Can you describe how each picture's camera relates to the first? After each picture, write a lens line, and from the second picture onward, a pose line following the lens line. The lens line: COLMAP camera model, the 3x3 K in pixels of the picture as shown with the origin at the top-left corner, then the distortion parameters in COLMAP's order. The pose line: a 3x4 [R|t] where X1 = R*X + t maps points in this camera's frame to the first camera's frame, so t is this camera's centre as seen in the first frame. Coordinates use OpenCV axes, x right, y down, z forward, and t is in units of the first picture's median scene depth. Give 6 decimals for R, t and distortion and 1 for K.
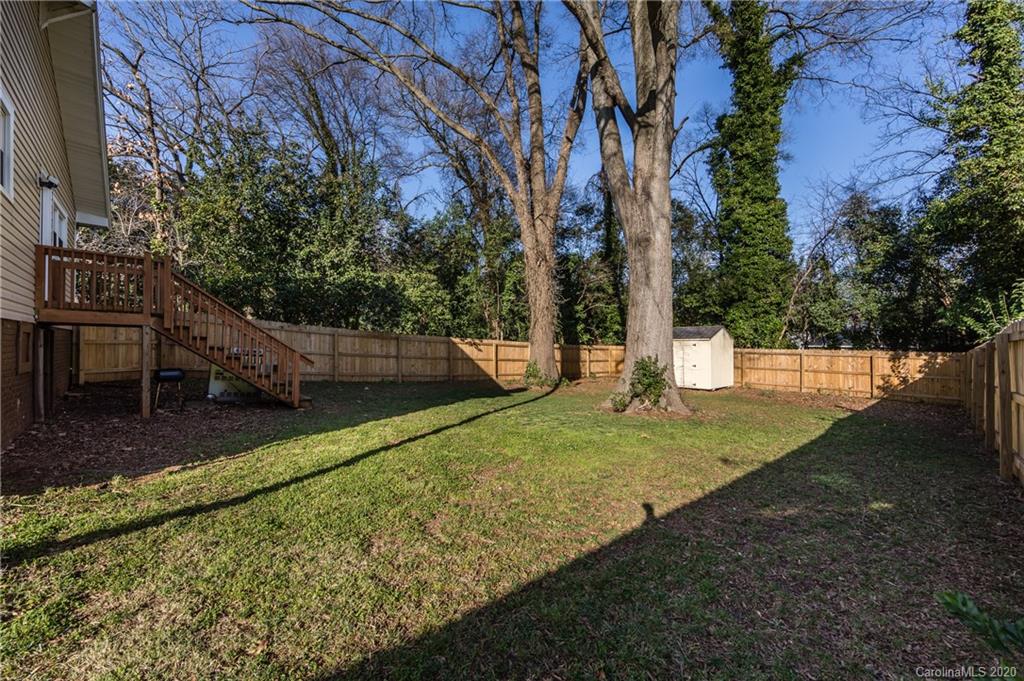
lens RADIAL K [[403.4, 0, 510.5], [0, 403.4, 339.0], [0, 0, 1]] dist [0.000154, -0.000608]
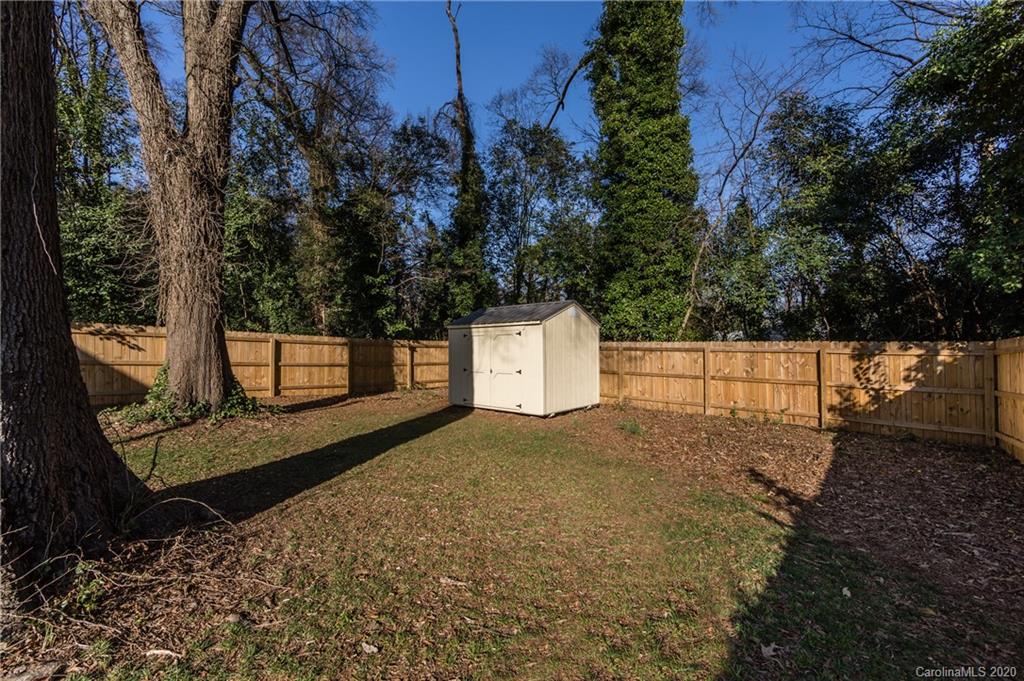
lens RADIAL K [[403.4, 0, 503.8], [0, 403.4, 338.4], [0, 0, 1]] dist [0.000154, -0.000608]
pose [[0.994829, -0.004256, 0.101471, 0.350225], [0.004987, 0.999963, -0.006956, 0.022688], [-0.101438, 0.007426, 0.994814, 0.421595]]
